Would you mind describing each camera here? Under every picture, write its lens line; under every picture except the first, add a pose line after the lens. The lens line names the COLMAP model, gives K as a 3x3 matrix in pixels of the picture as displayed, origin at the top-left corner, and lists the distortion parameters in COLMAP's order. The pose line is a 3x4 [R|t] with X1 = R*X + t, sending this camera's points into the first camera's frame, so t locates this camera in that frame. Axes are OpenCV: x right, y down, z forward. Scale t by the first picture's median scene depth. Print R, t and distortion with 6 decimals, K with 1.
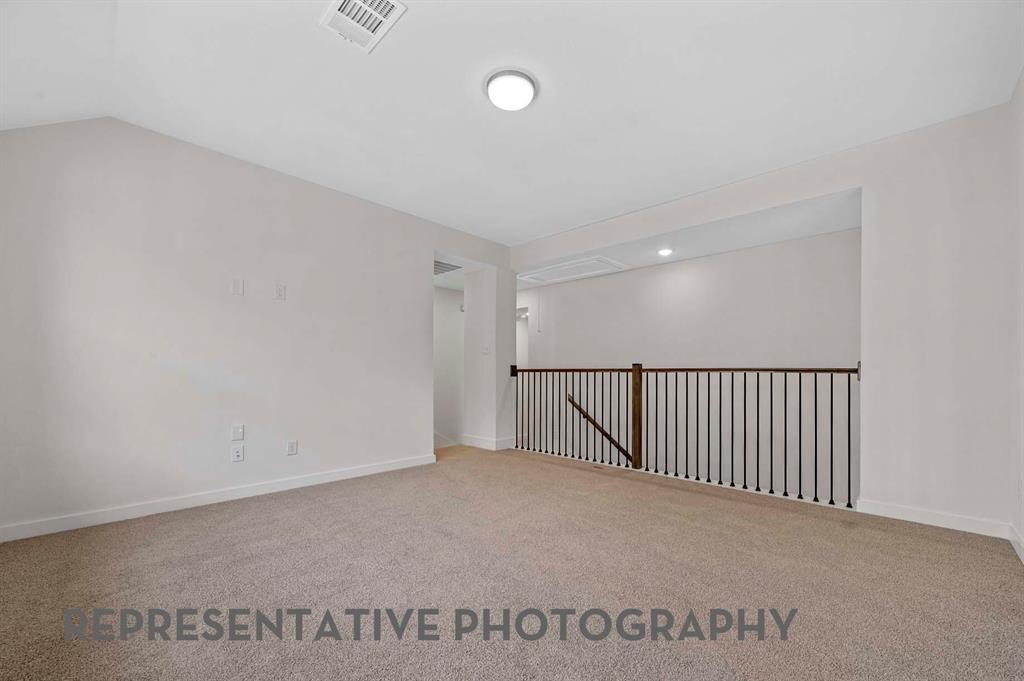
lens RADIAL K [[399.8, 0, 529.3], [0, 399.8, 369.3], [0, 0, 1]] dist [-0.000600, 0.000387]
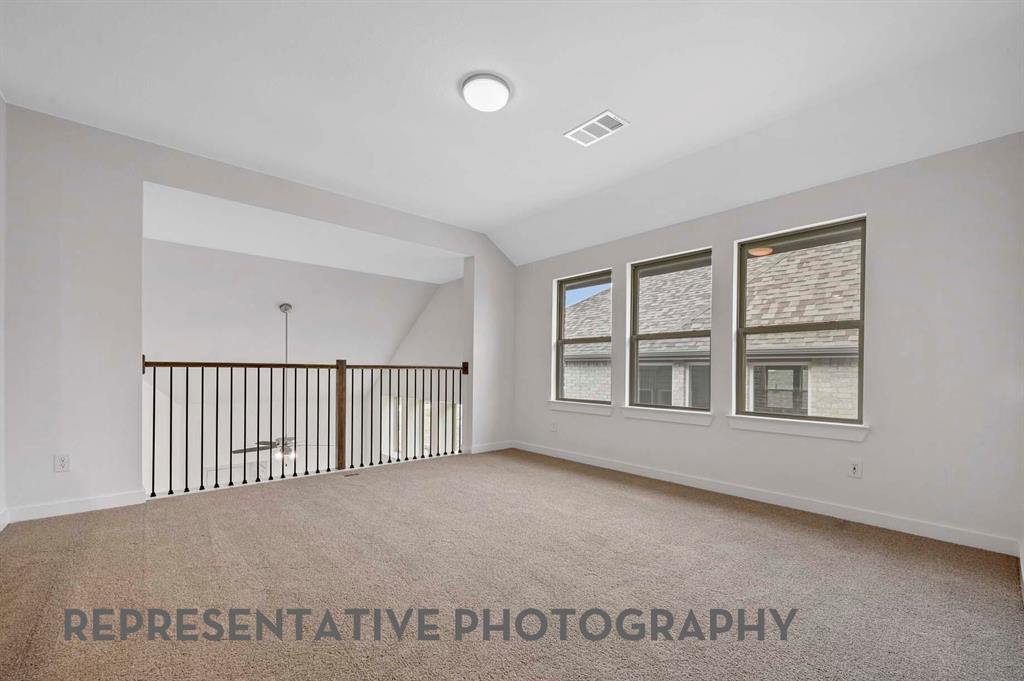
lens RADIAL K [[398.6, 0, 512.7], [0, 398.6, 362.8], [0, 0, 1]] dist [-0.000154, -0.000045]
pose [[0.999867, 0.009863, 0.012964, 0.682967], [-0.009694, 0.999868, -0.013037, 0.001520], [-0.013091, 0.012909, 0.999831, 0.004762]]
